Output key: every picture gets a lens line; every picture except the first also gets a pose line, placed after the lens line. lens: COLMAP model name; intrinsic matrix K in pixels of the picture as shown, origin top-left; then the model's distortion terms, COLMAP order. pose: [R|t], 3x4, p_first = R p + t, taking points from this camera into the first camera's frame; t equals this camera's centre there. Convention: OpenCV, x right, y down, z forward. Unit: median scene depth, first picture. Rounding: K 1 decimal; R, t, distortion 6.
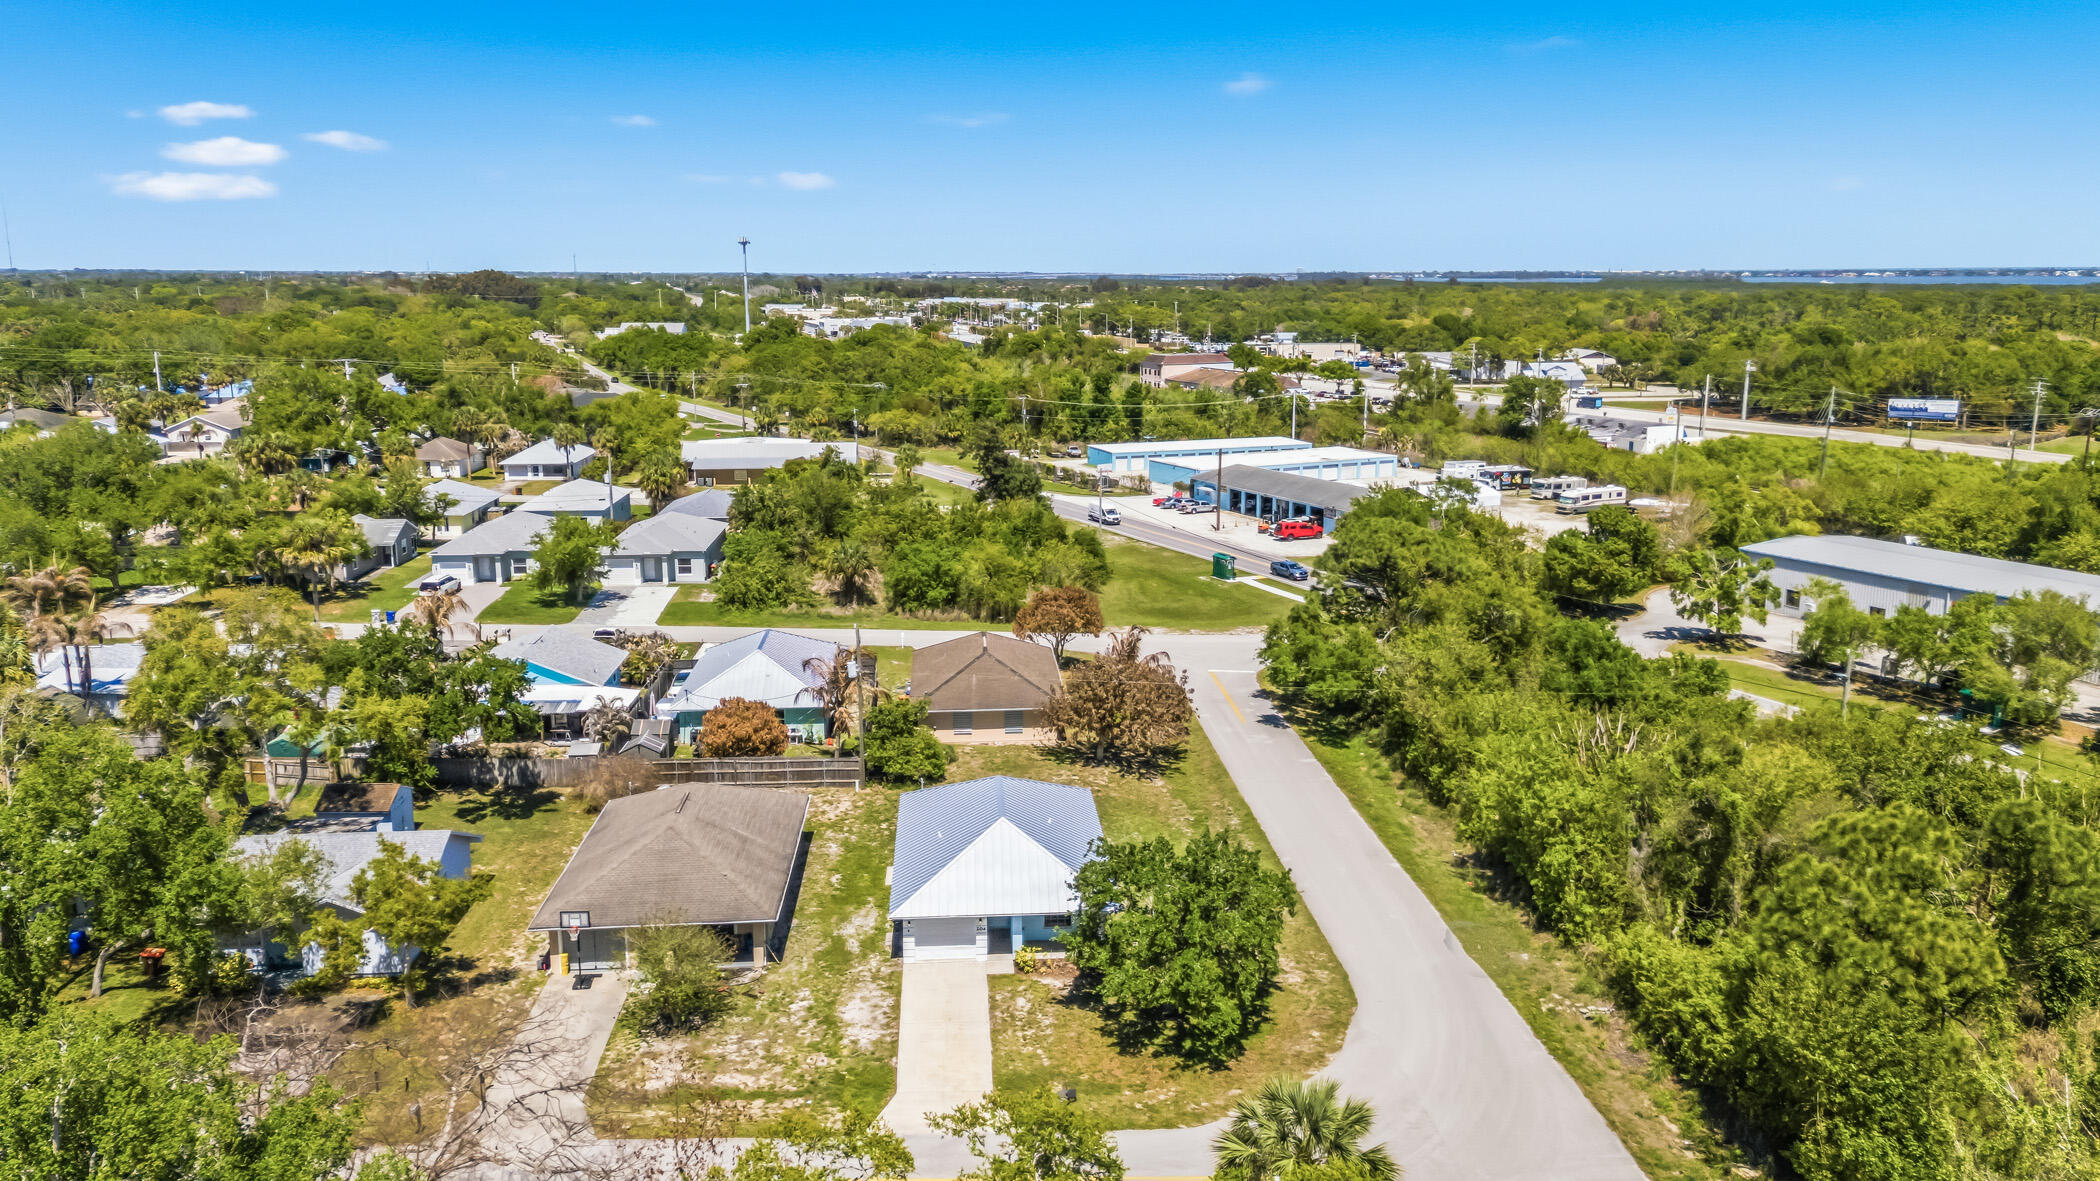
lens RADIAL K [[1572.7, 0, 1050.0], [0, 1572.7, 590.5], [0, 0, 1]] dist [0.097166, -0.120284]
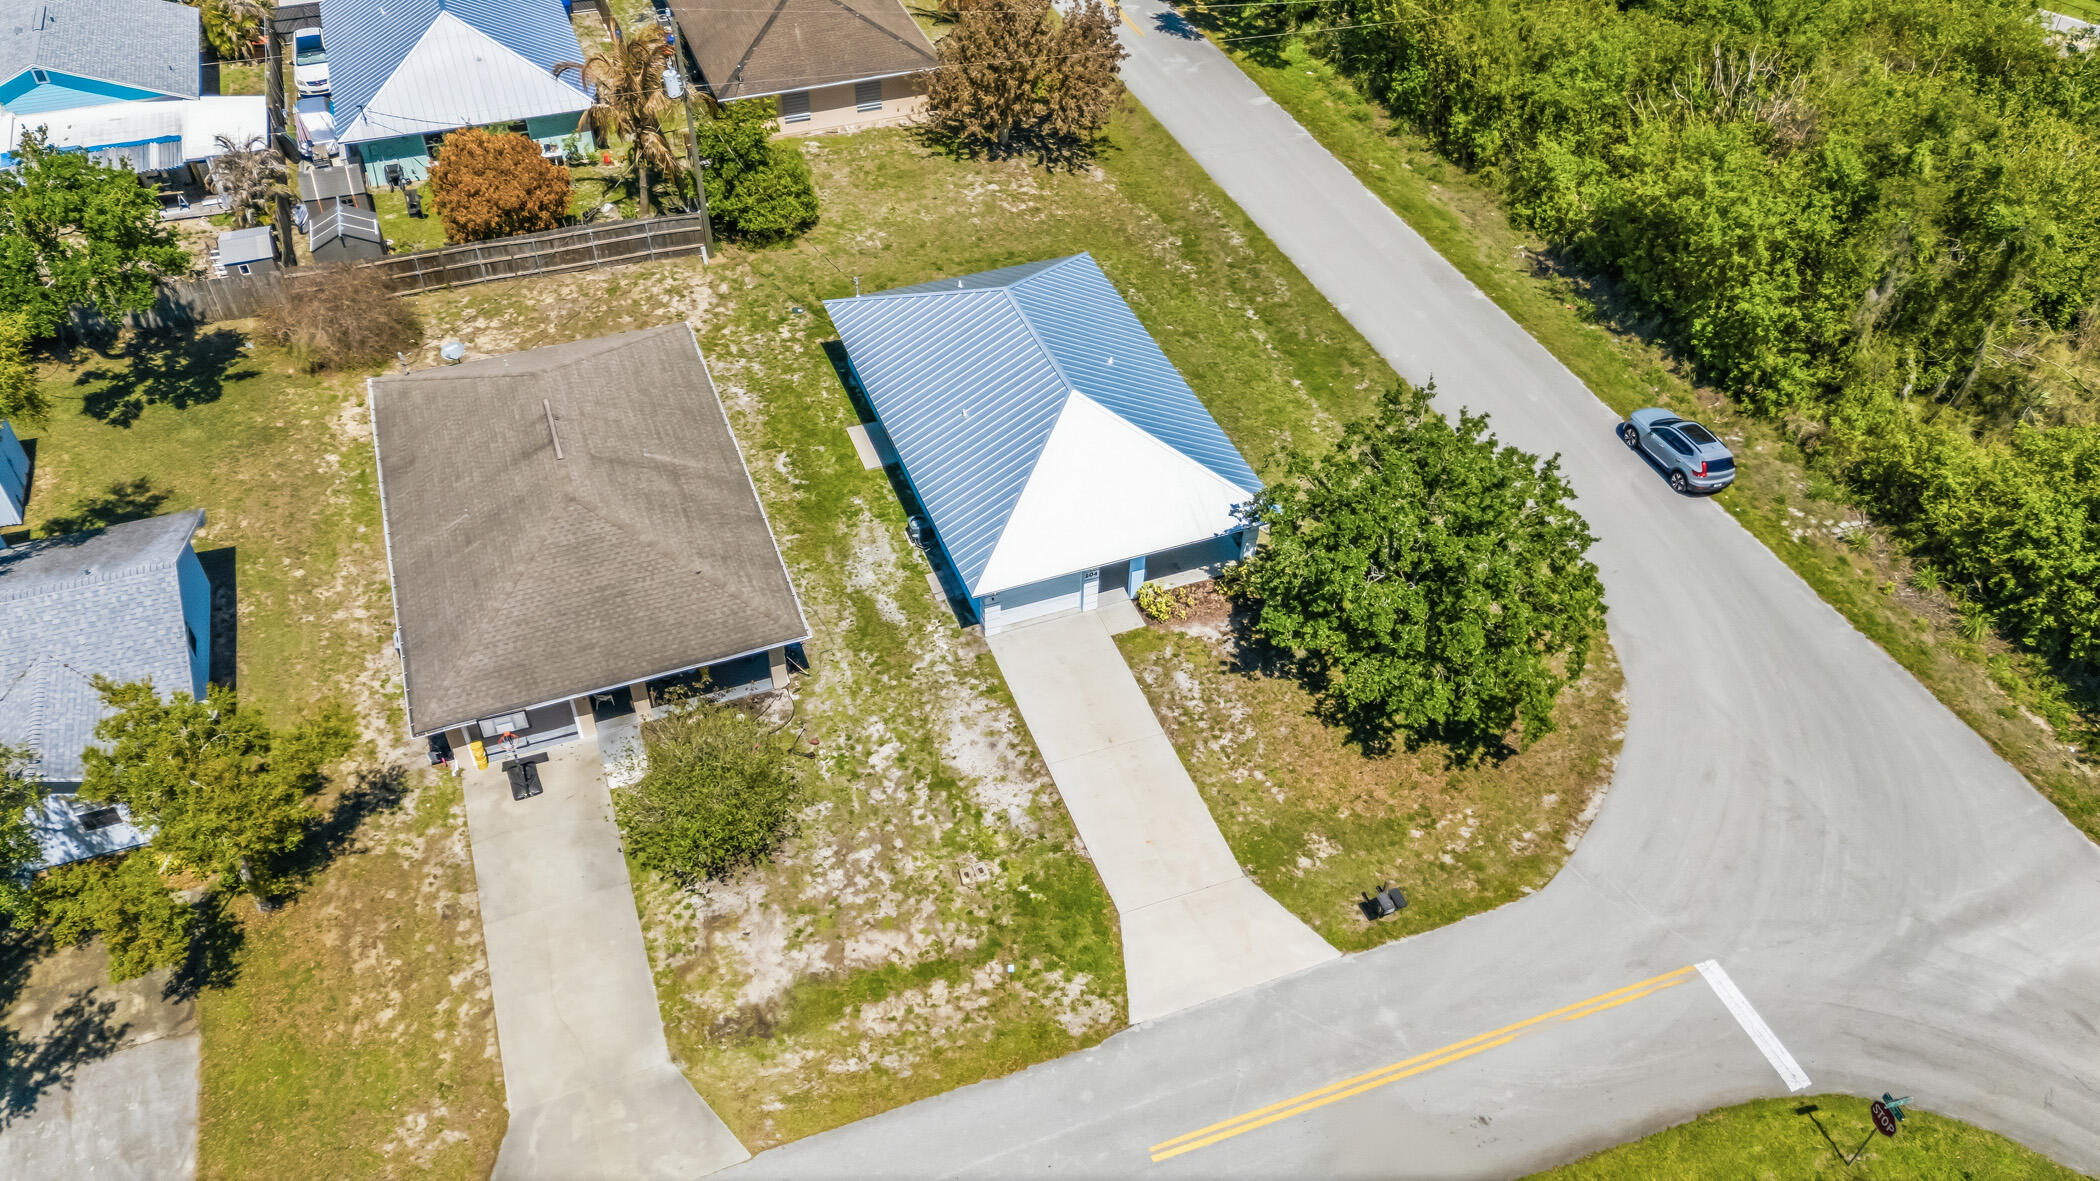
lens RADIAL K [[1534.5, 0, 1050.0], [0, 1534.5, 590.5], [0, 0, 1]] dist [0.088929, -0.102444]
pose [[0.953301, -0.191746, 0.233345, -0.136591], [0.038962, 0.844235, 0.534556, -0.085715], [-0.299497, -0.500501, 0.812281, 0.288690]]
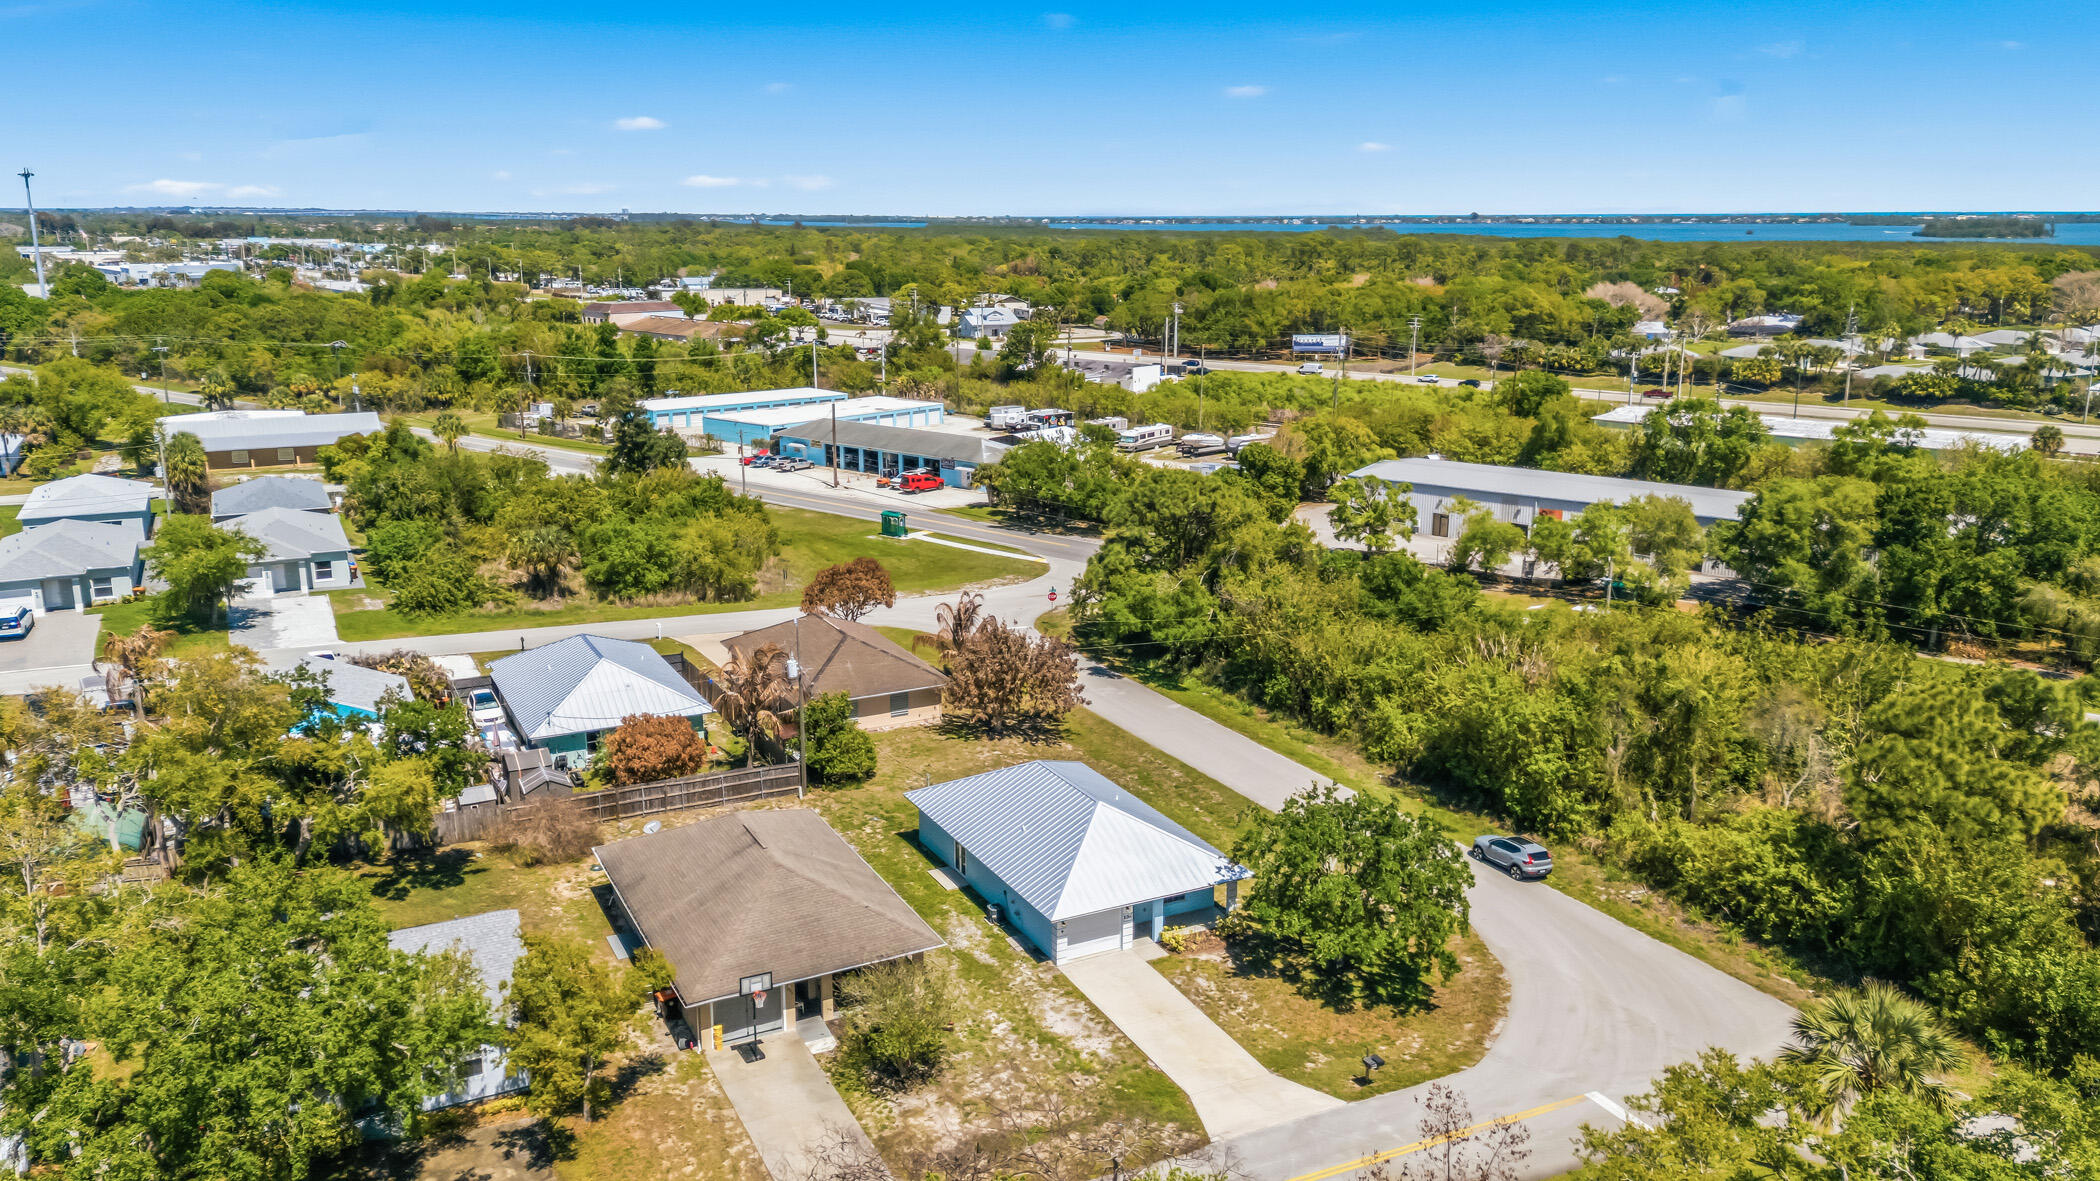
lens RADIAL K [[1562.3, 0, 1050.0], [0, 1562.3, 590.5], [0, 0, 1]] dist [0.094431, -0.103169]
pose [[0.915443, -0.090536, 0.392131, -0.282089], [0.076217, 0.995736, 0.051968, -0.025707], [-0.395164, -0.017687, 0.918440, 0.082086]]
